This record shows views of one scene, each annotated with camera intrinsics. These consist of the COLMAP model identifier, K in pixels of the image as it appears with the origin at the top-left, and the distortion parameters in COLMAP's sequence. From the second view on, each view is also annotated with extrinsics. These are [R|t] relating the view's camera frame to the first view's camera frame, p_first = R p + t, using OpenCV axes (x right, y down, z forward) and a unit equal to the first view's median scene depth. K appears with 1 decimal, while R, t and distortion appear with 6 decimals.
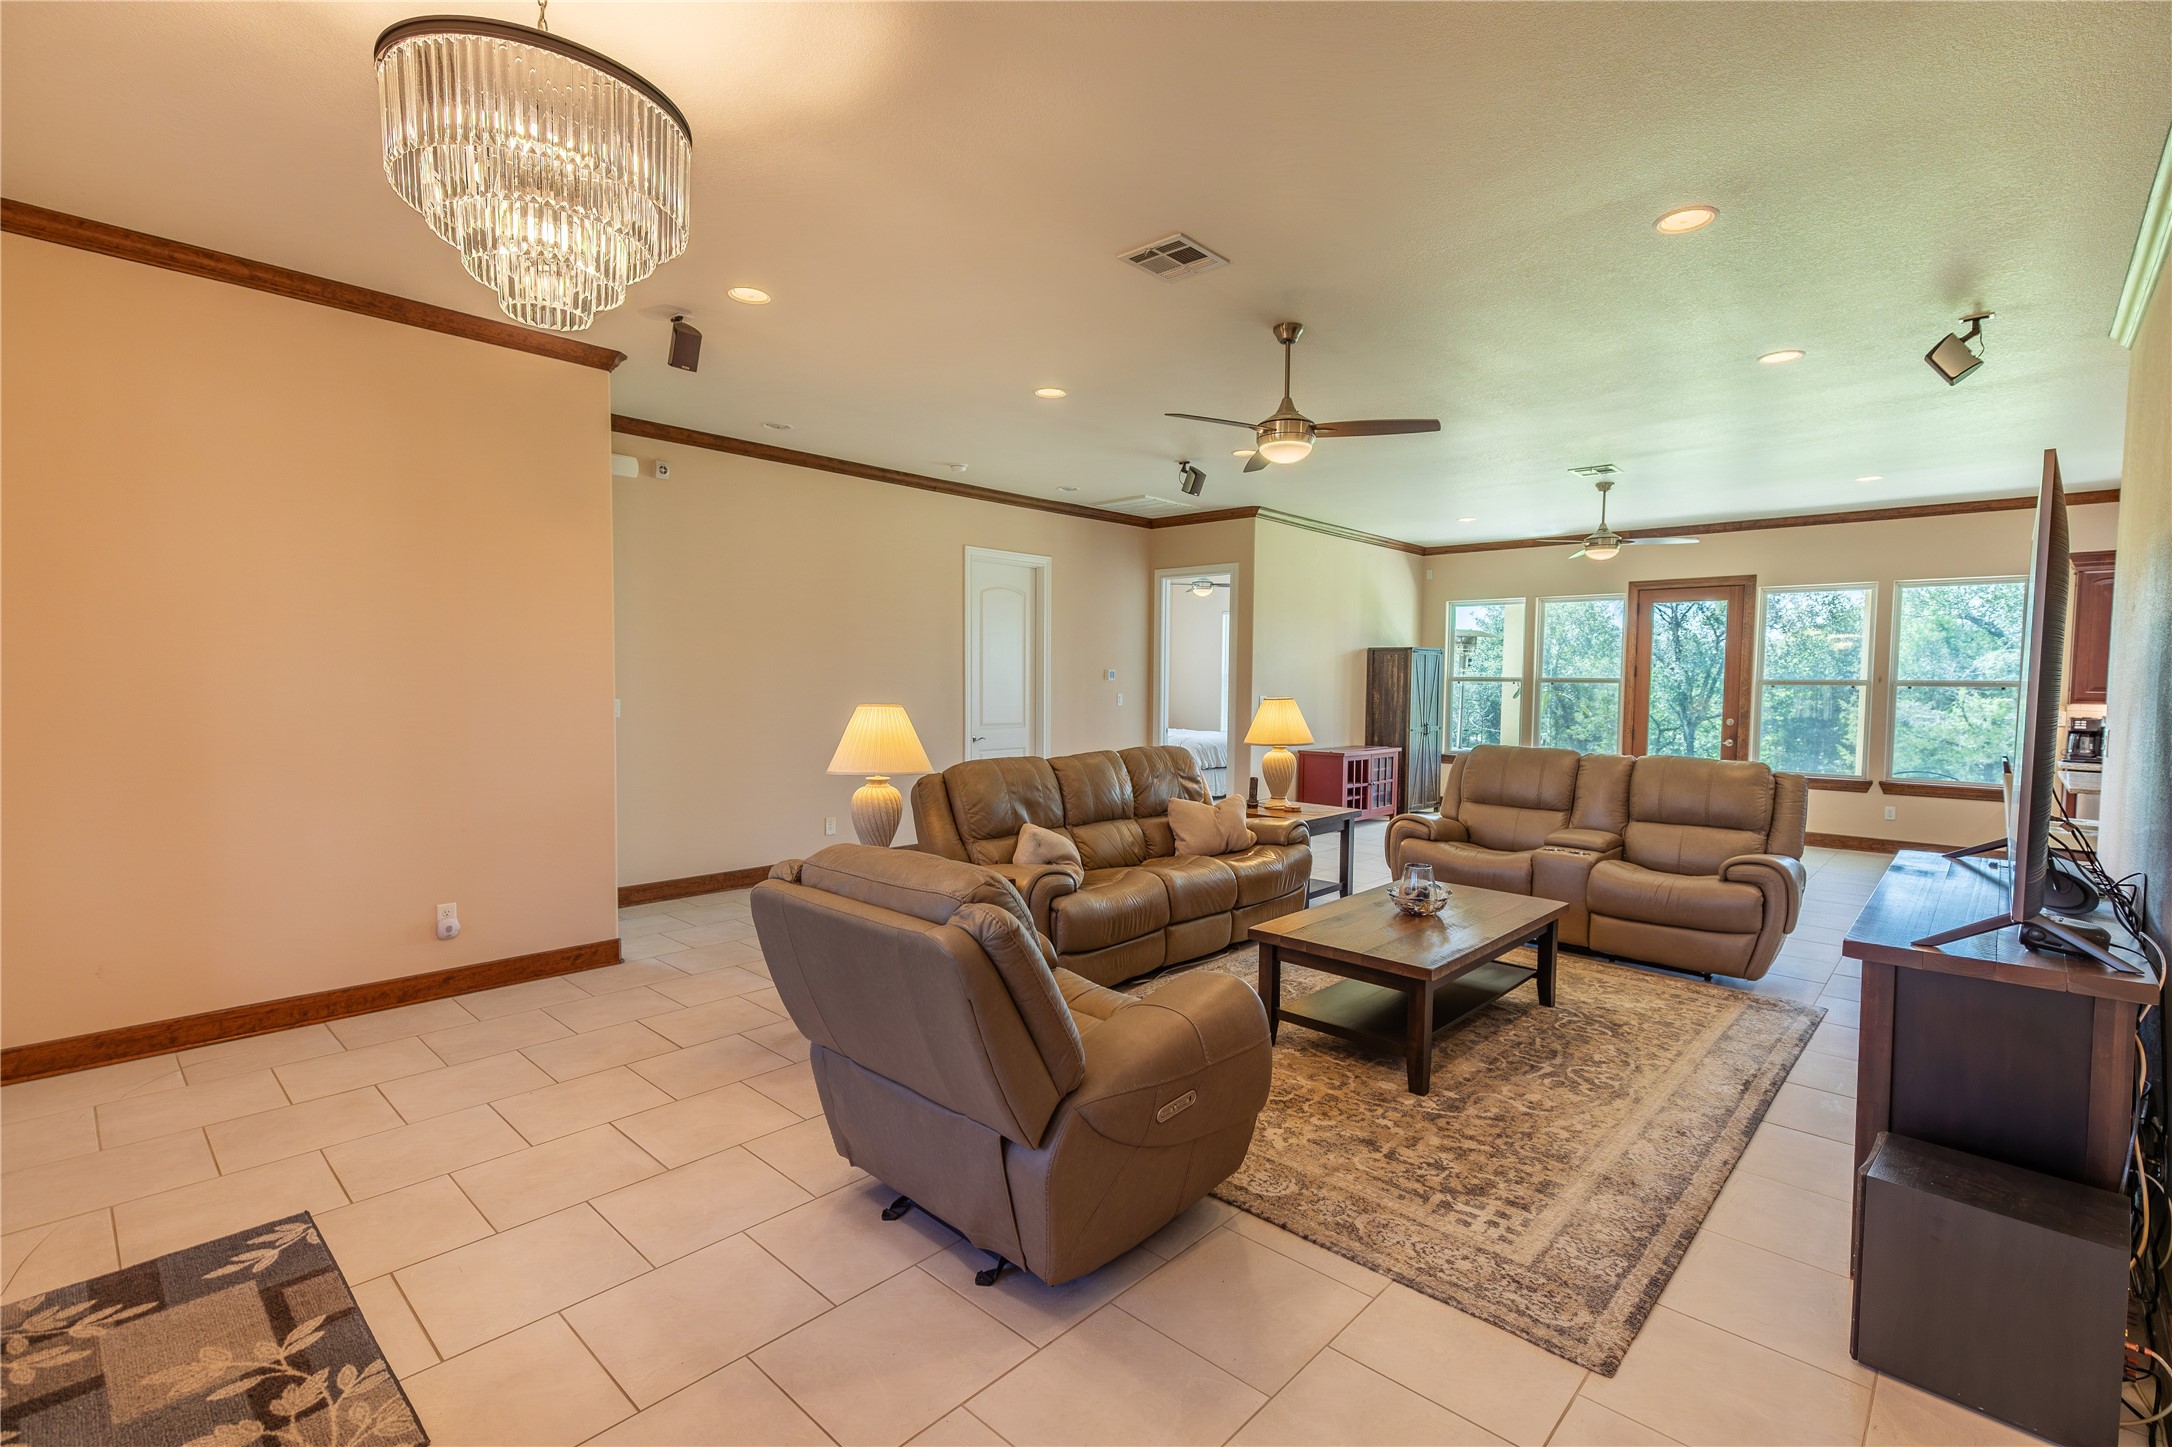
lens RADIAL K [[983.3, 0, 1095.4], [0, 983.3, 725.2], [0, 0, 1]] dist [0.008377, -0.001750]
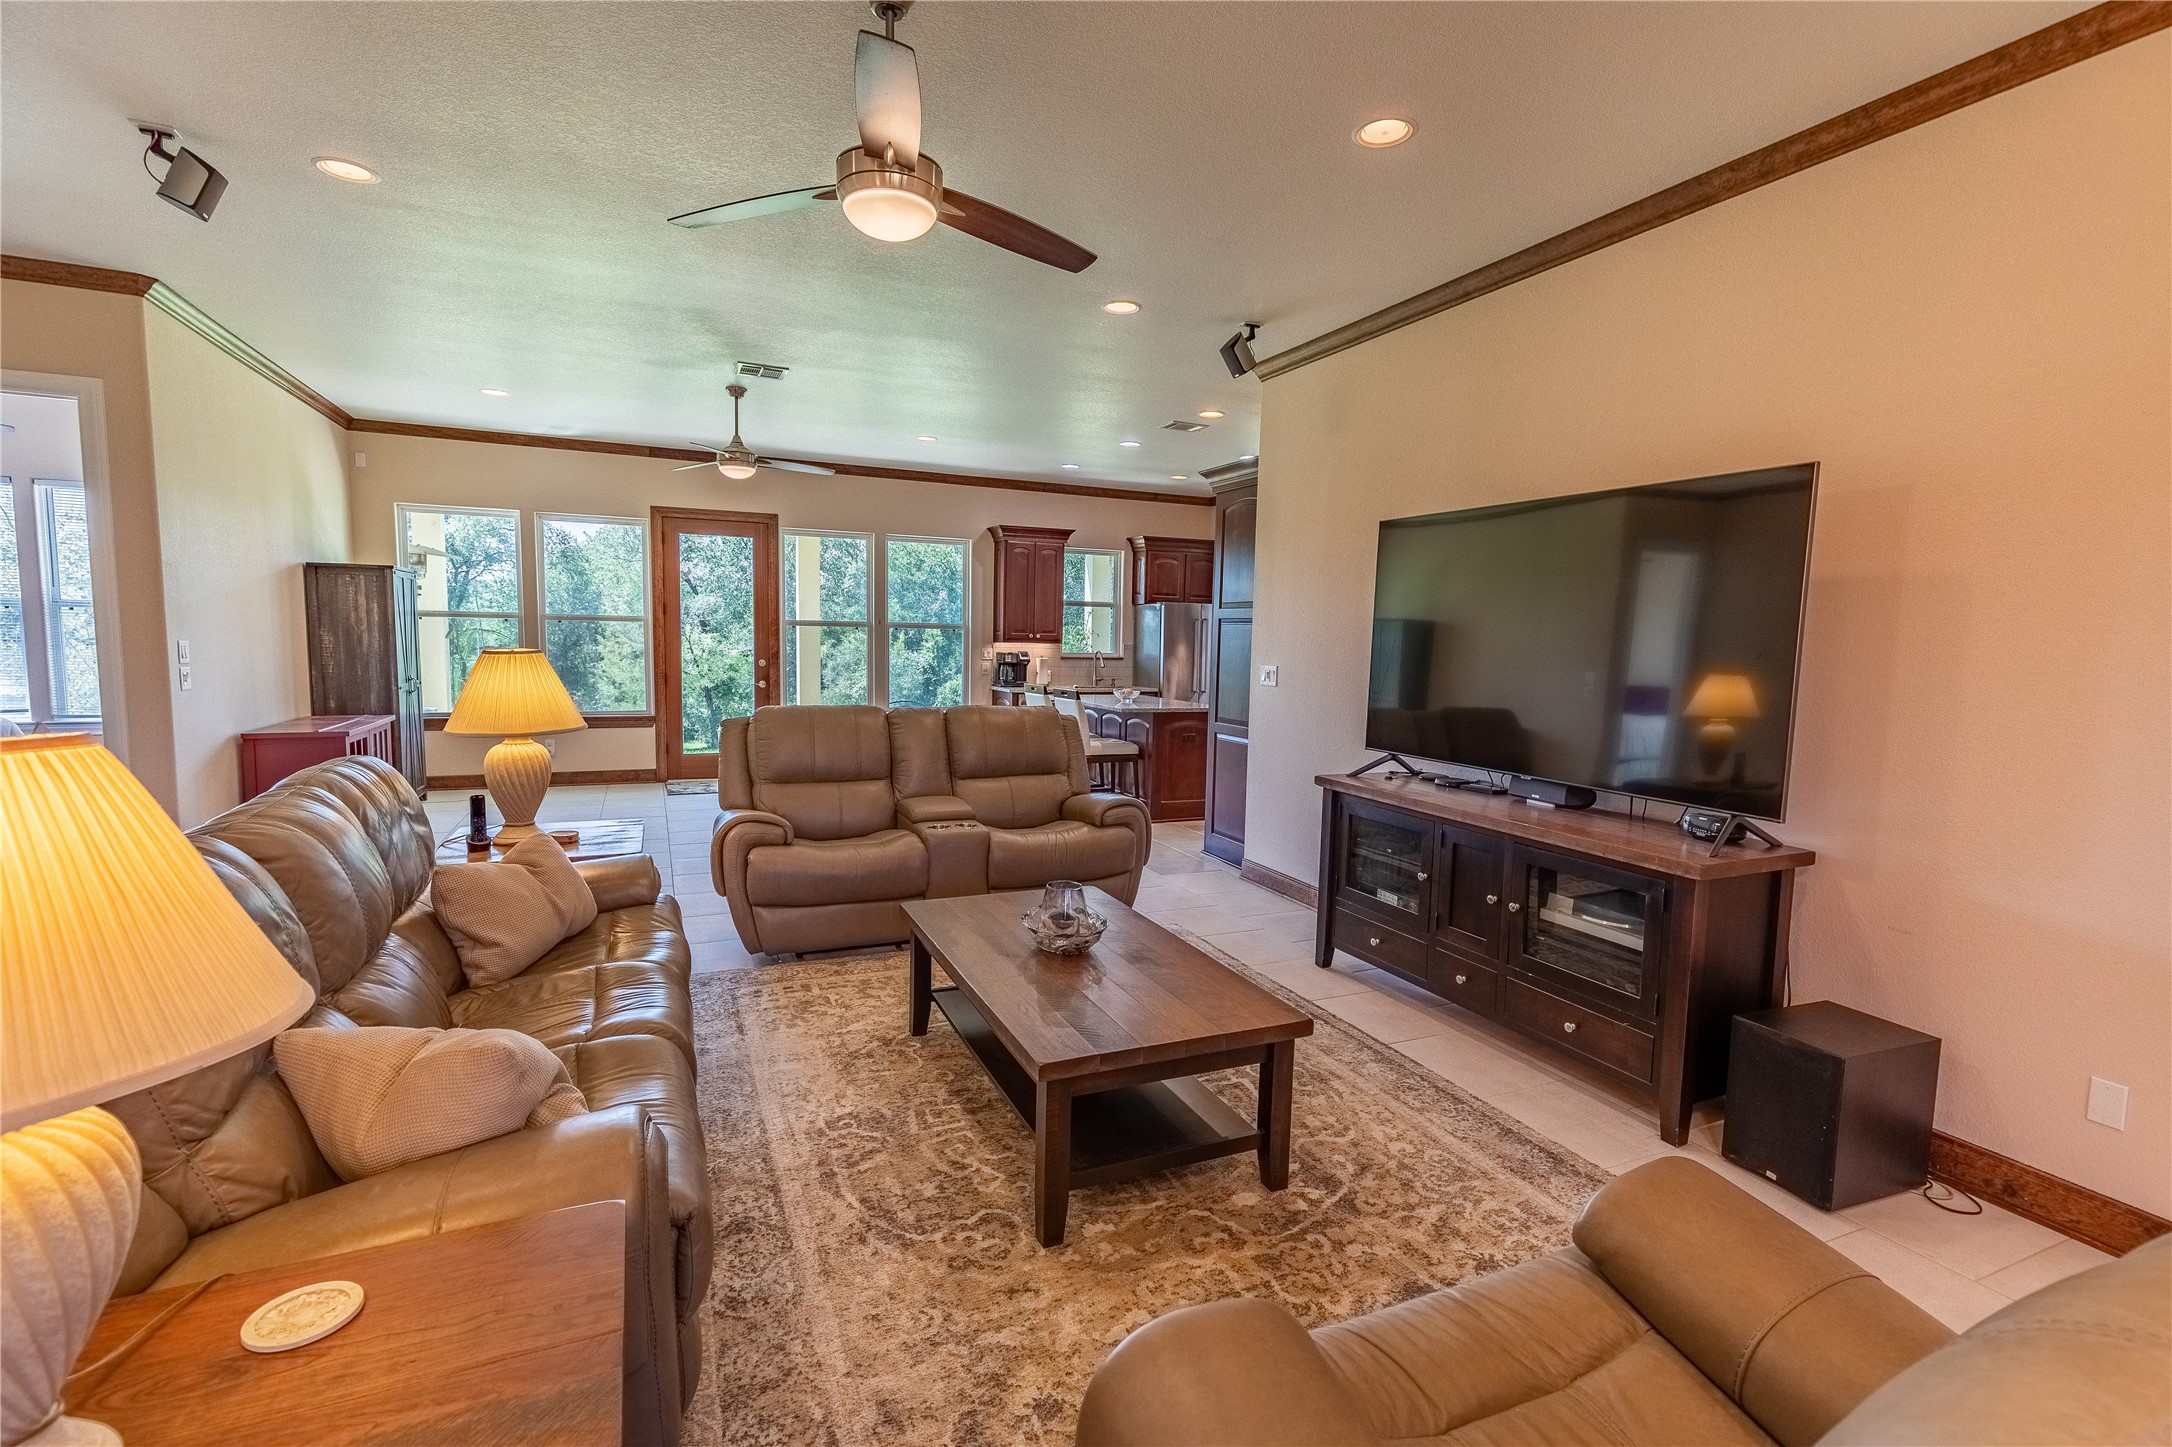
lens RADIAL K [[983.3, 0, 1087.9], [0, 983.3, 736.0], [0, 0, 1]] dist [0.008377, -0.001750]
pose [[0.385541, -0.098546, 0.917413, -0.177672], [0.025667, 0.995041, 0.096098, -0.020699], [-0.922334, -0.013502, 0.386159, 0.392214]]
